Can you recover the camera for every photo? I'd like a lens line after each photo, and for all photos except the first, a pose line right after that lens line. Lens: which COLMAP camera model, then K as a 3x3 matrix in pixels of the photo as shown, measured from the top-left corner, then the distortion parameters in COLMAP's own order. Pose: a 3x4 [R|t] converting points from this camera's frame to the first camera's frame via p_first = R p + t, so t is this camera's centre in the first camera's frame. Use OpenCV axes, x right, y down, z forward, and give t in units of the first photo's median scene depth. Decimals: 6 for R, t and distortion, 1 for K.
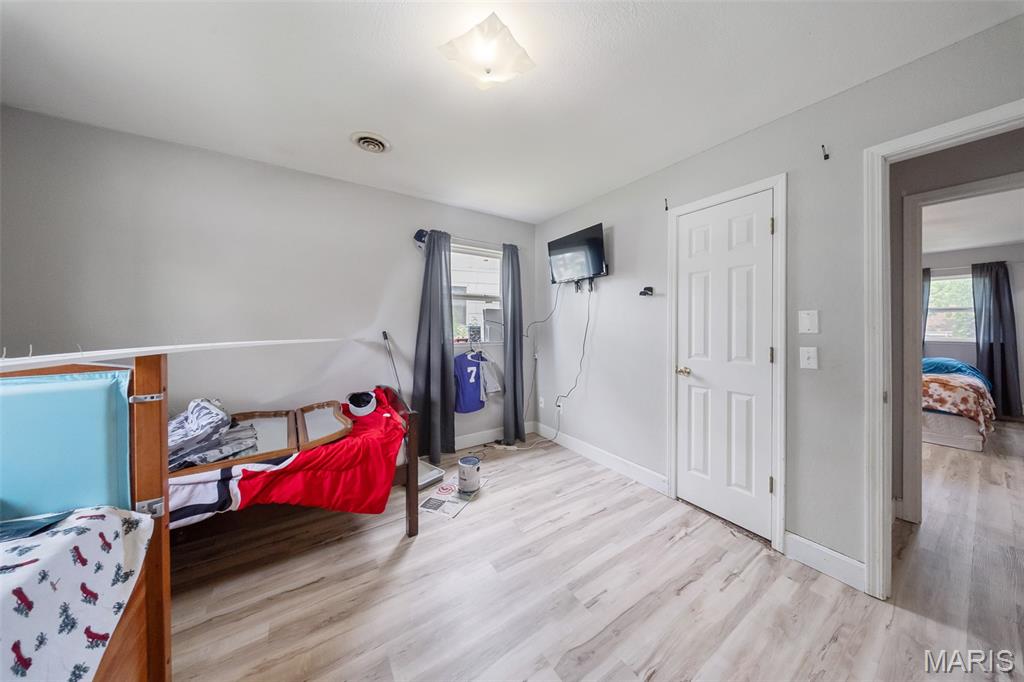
lens RADIAL K [[304.7, 0, 525.2], [0, 304.7, 326.7], [0, 0, 1]] dist [0.005018, -0.000708]
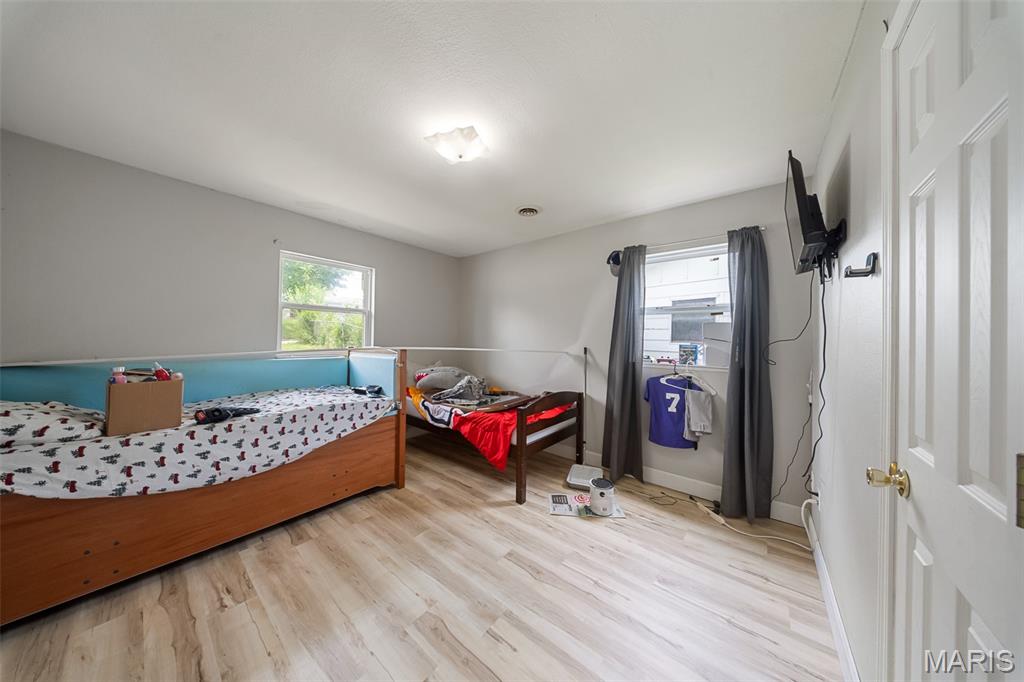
lens RADIAL K [[304.7, 0, 514.4], [0, 304.7, 337.7], [0, 0, 1]] dist [0.005018, -0.000708]
pose [[0.311742, -0.002209, -0.950164, 0.689275], [-0.024347, 0.999650, -0.010312, -0.003636], [0.949855, 0.026348, 0.311580, 0.450143]]
